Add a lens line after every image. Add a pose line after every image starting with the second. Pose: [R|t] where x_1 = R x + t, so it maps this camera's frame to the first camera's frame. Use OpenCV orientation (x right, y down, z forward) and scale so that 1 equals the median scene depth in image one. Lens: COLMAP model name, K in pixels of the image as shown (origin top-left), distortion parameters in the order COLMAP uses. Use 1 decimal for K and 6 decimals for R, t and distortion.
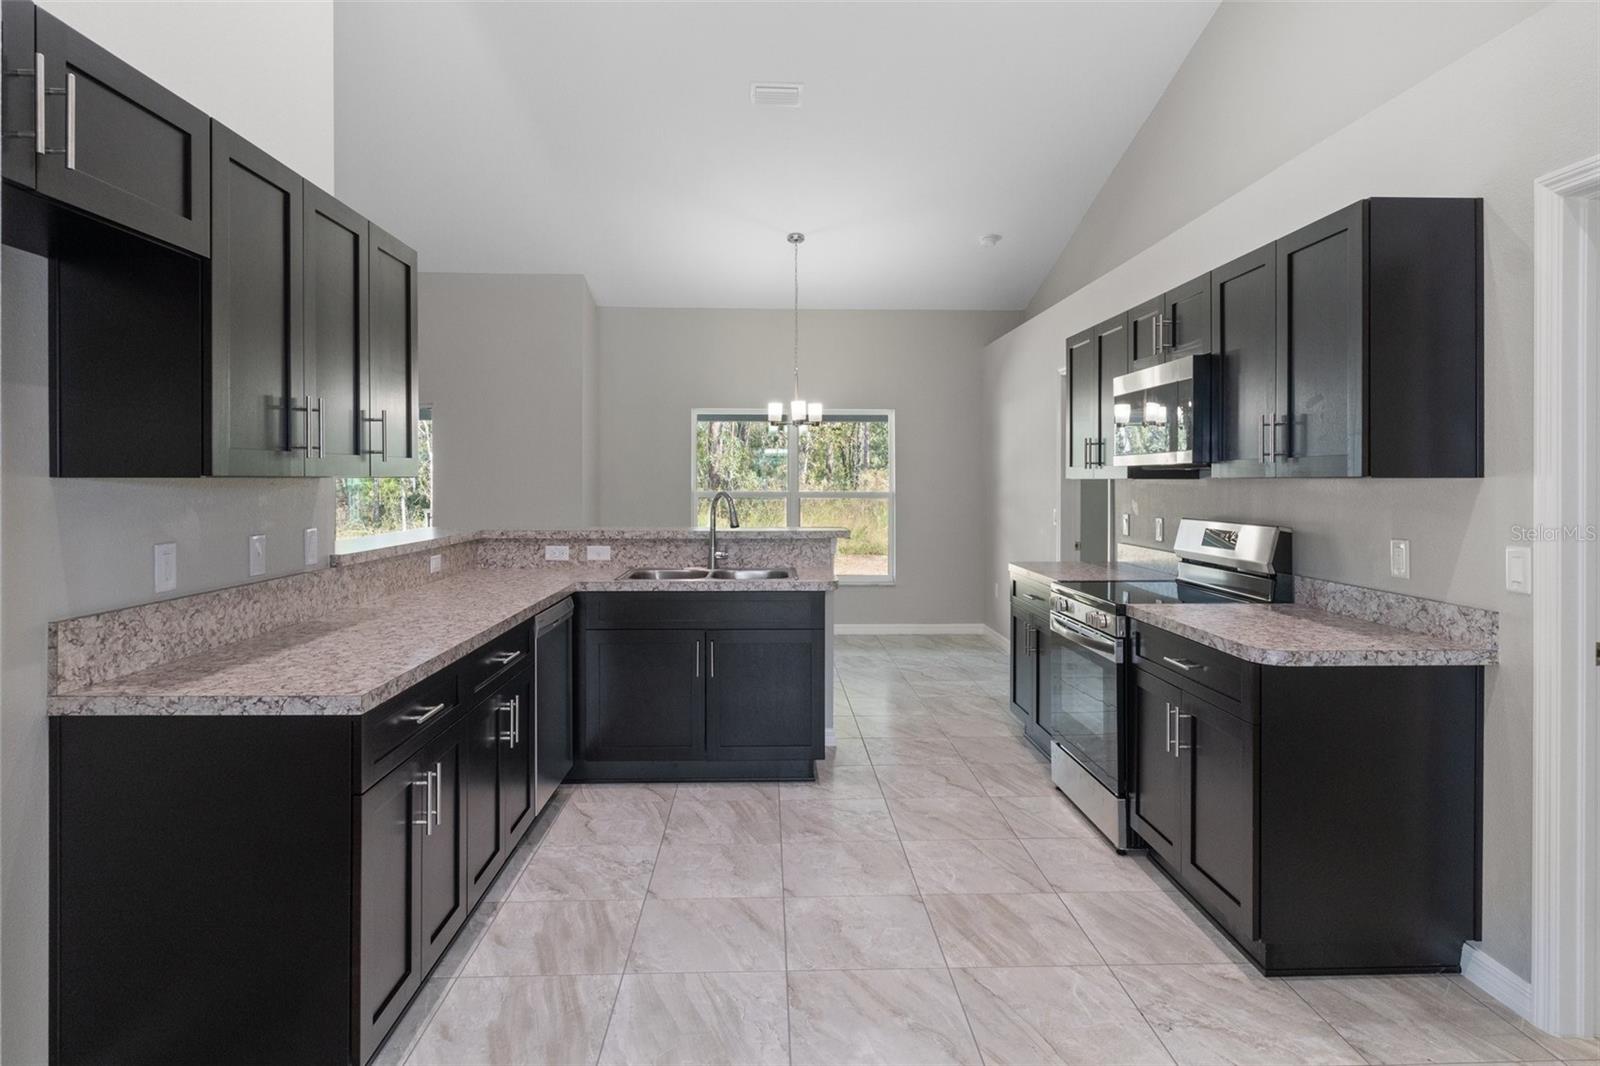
lens RADIAL K [[917.4, 0, 771.8], [0, 917.4, 468.0], [0, 0, 1]] dist [-0.001225, -0.007494]
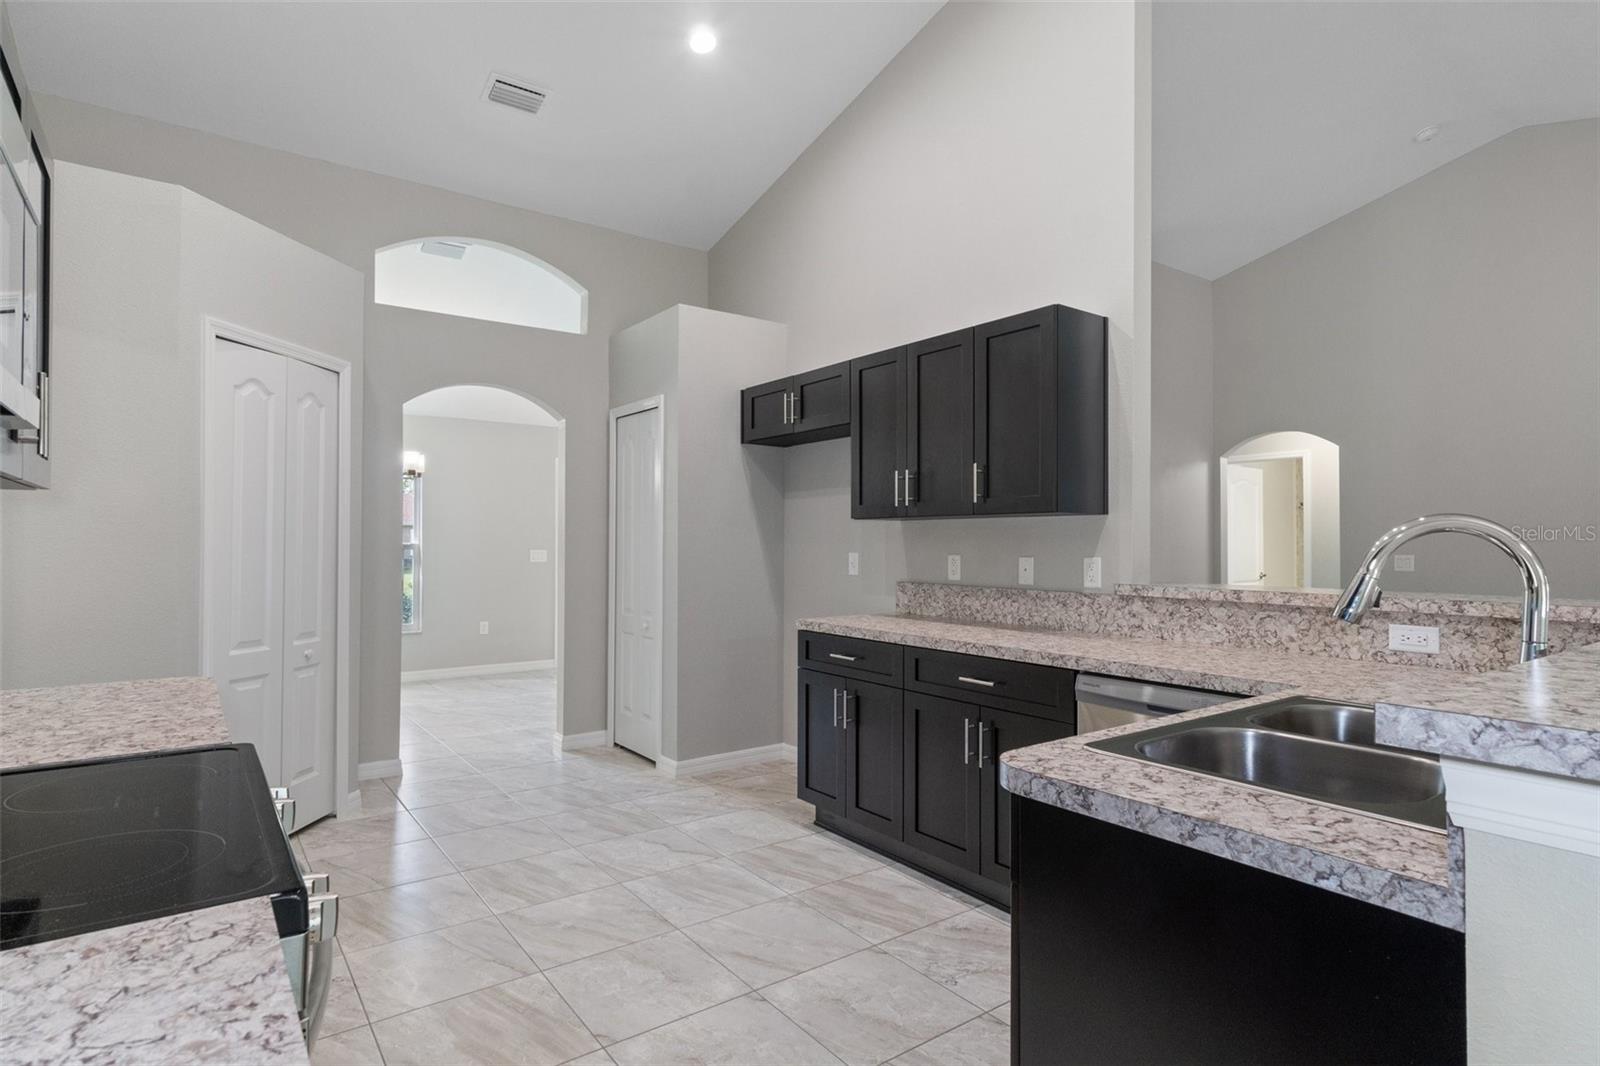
lens RADIAL K [[858.3, 0, 803.5], [0, 858.3, 528.6], [0, 0, 1]] dist [0.014798, -0.004954]
pose [[-0.811597, -0.011787, -0.584098, 0.417980], [0.003359, 0.999686, -0.024841, 0.051891], [0.584207, -0.022123, -0.811303, 1.563343]]
